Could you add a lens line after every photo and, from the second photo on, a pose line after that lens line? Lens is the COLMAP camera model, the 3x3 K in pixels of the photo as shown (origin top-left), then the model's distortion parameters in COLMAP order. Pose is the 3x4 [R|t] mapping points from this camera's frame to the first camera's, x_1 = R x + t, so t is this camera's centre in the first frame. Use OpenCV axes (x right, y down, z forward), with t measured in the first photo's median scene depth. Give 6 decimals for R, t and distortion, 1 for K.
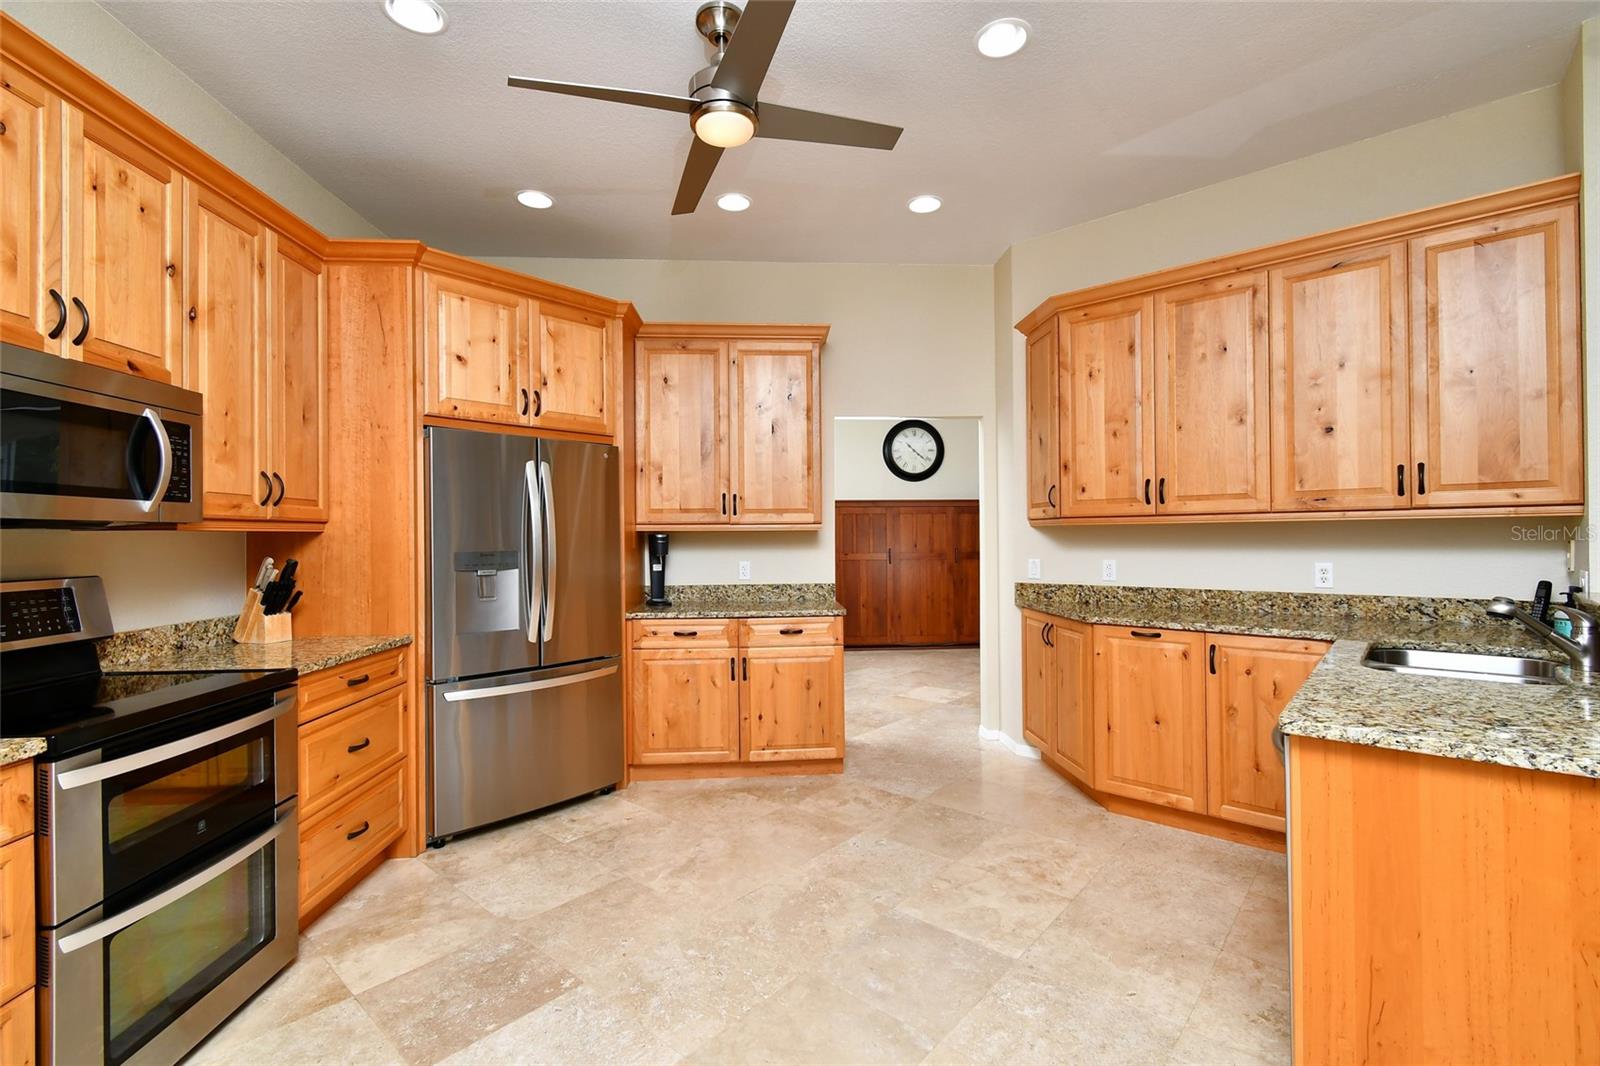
lens RADIAL K [[697.6, 0, 800.0], [0, 697.6, 533.0], [0, 0, 1]] dist [0.018277, -0.012191]
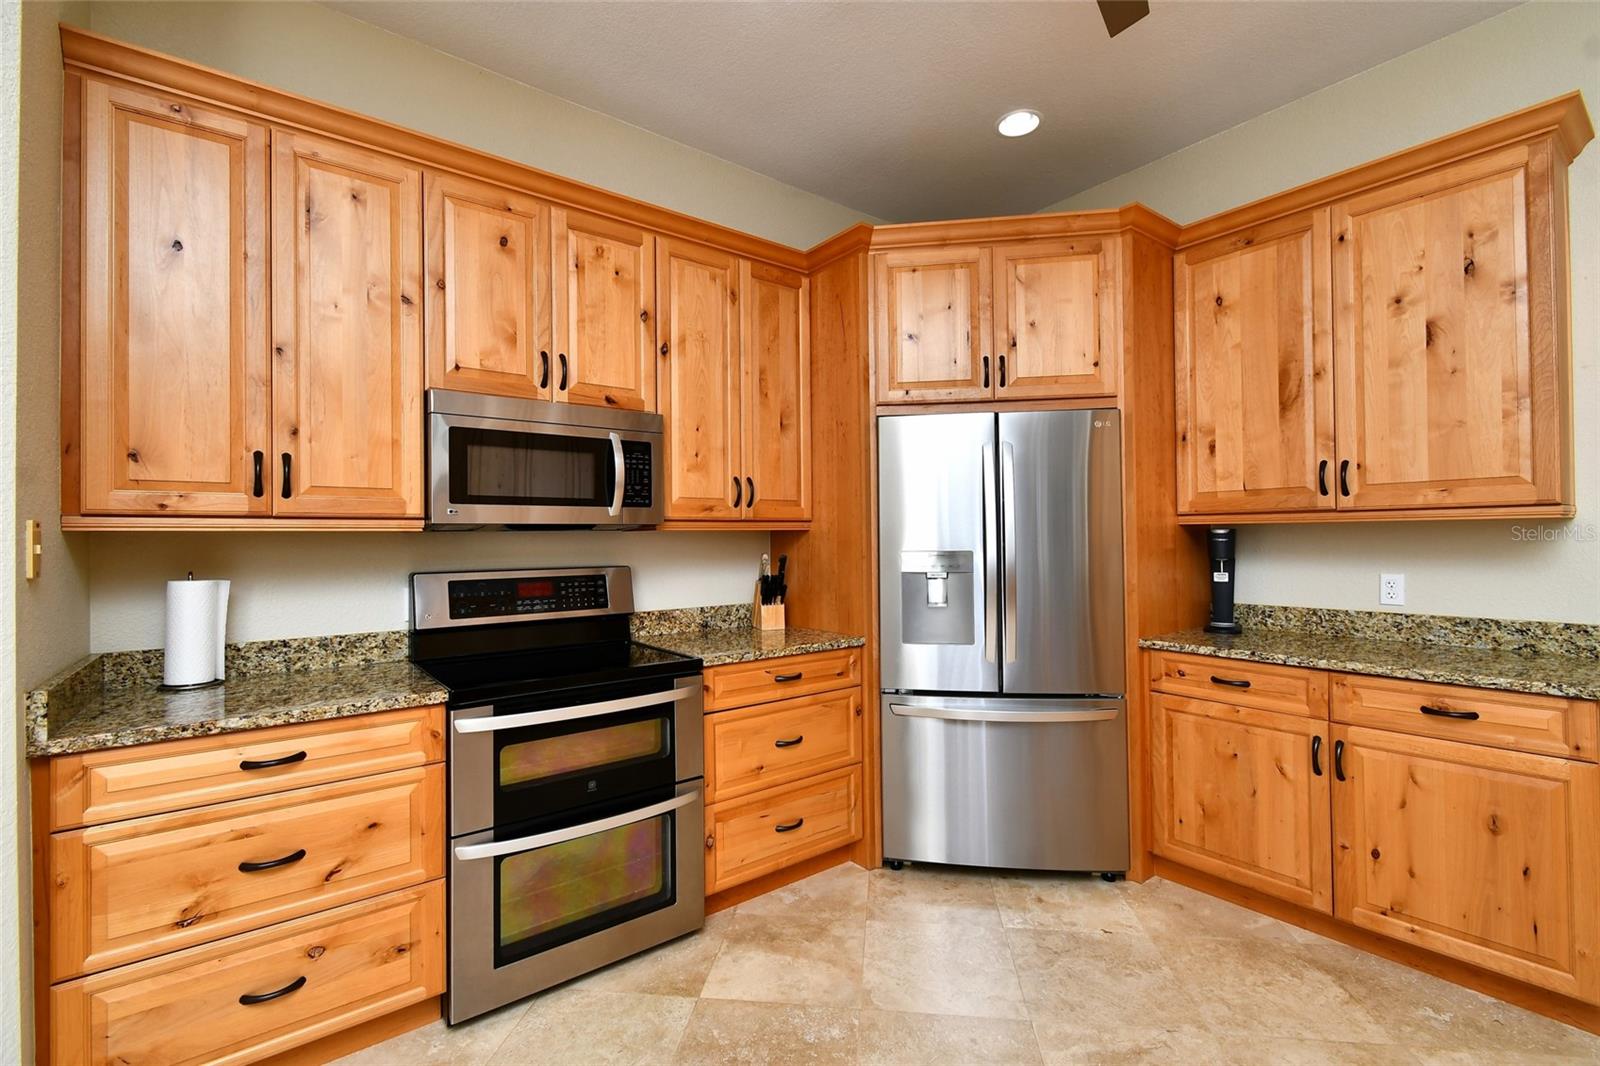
lens RADIAL K [[698.0, 0, 802.1], [0, 698.0, 531.3], [0, 0, 1]] dist [-0.001099, -0.000393]
pose [[0.568618, -0.006741, -0.822574, 0.182146], [0.010507, 0.999944, -0.000932, 0.001019], [0.822535, -0.008113, 0.568657, 0.388466]]
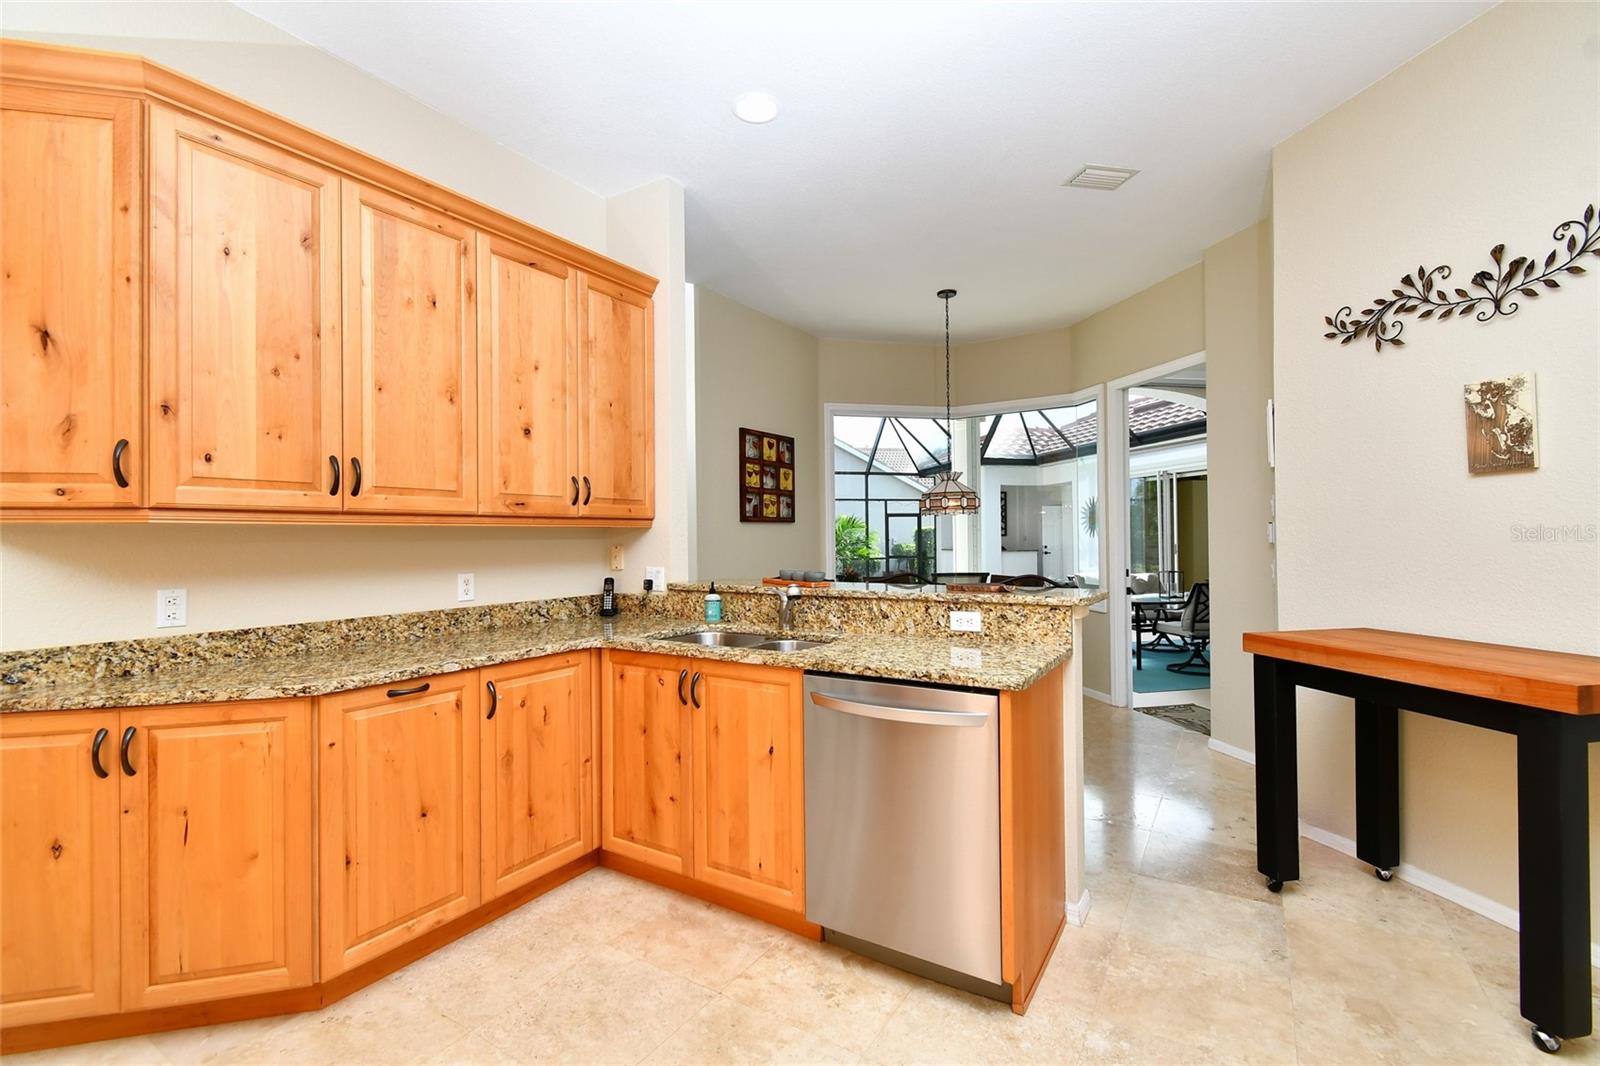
lens RADIAL K [[697.6, 0, 800.0], [0, 697.6, 533.0], [0, 0, 1]] dist [0.018277, -0.012191]
pose [[-0.166467, 0.016872, 0.985903, -0.241321], [0.005182, 0.999855, -0.016236, 0.007983], [-0.986033, 0.002406, -0.166530, 0.784189]]
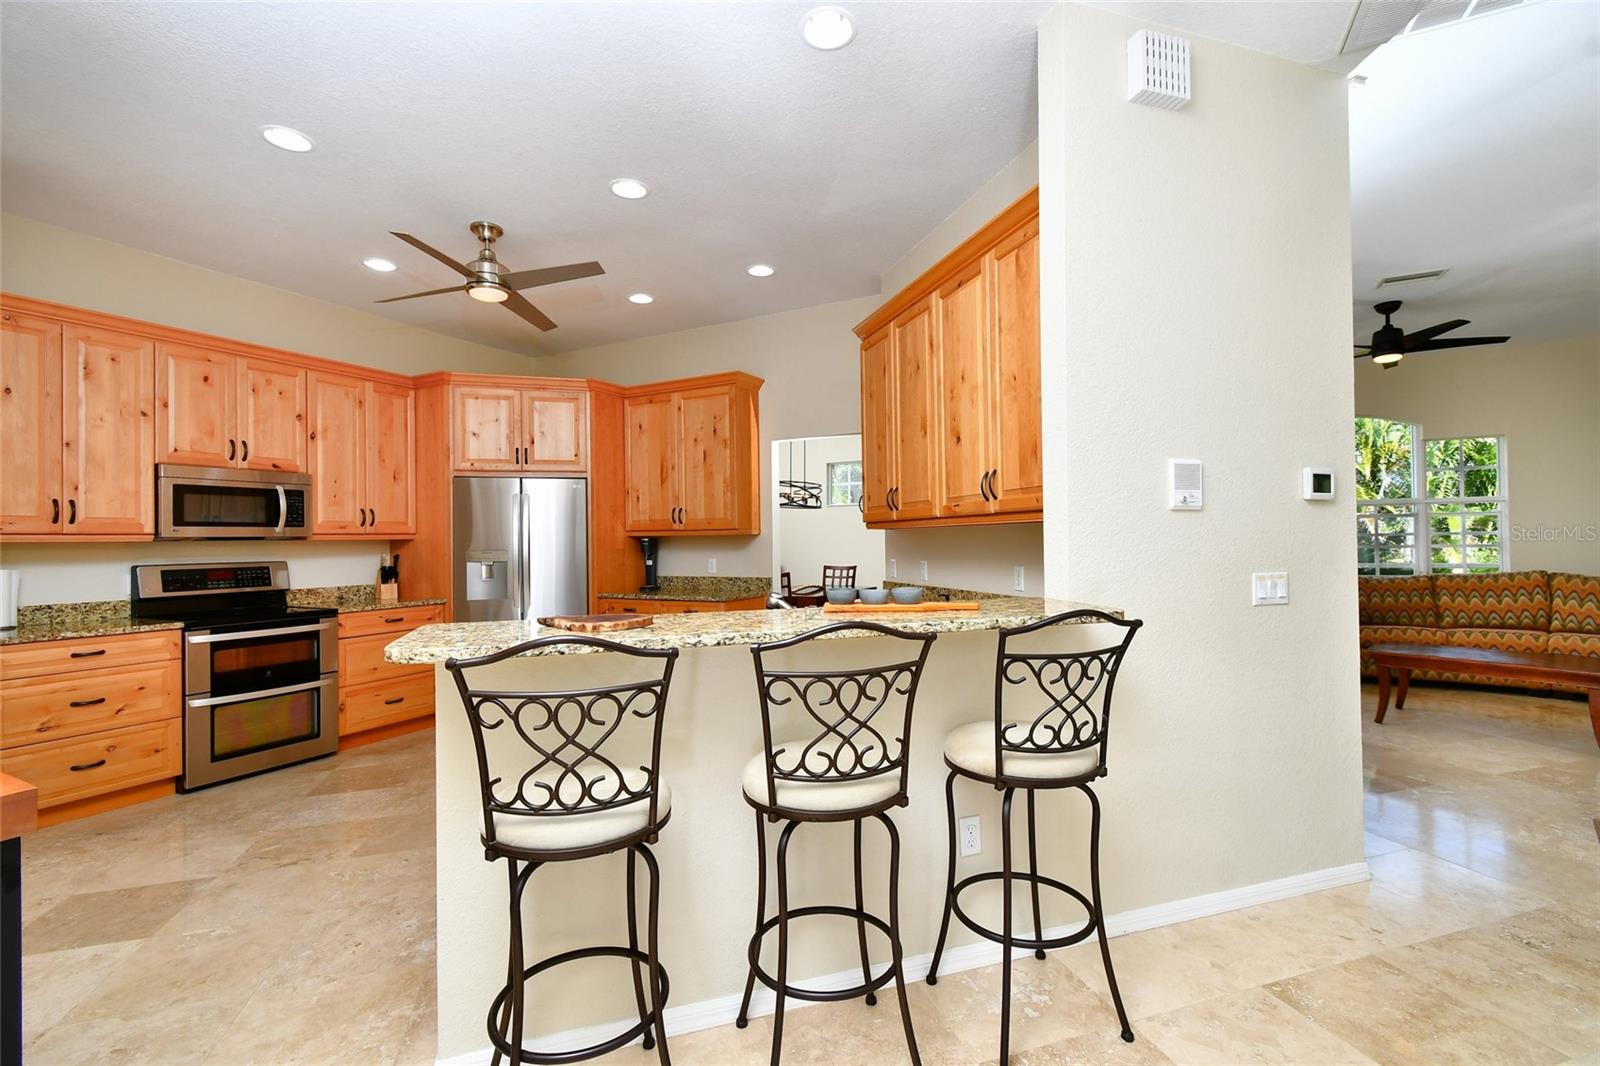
lens RADIAL K [[697.6, 0, 800.0], [0, 697.6, 533.0], [0, 0, 1]] dist [0.018277, -0.012191]
pose [[0.858999, -0.009673, -0.511885, 1.075803], [0.010310, 0.999946, -0.001594, -0.004923], [0.511873, -0.003909, 0.859052, -0.033208]]
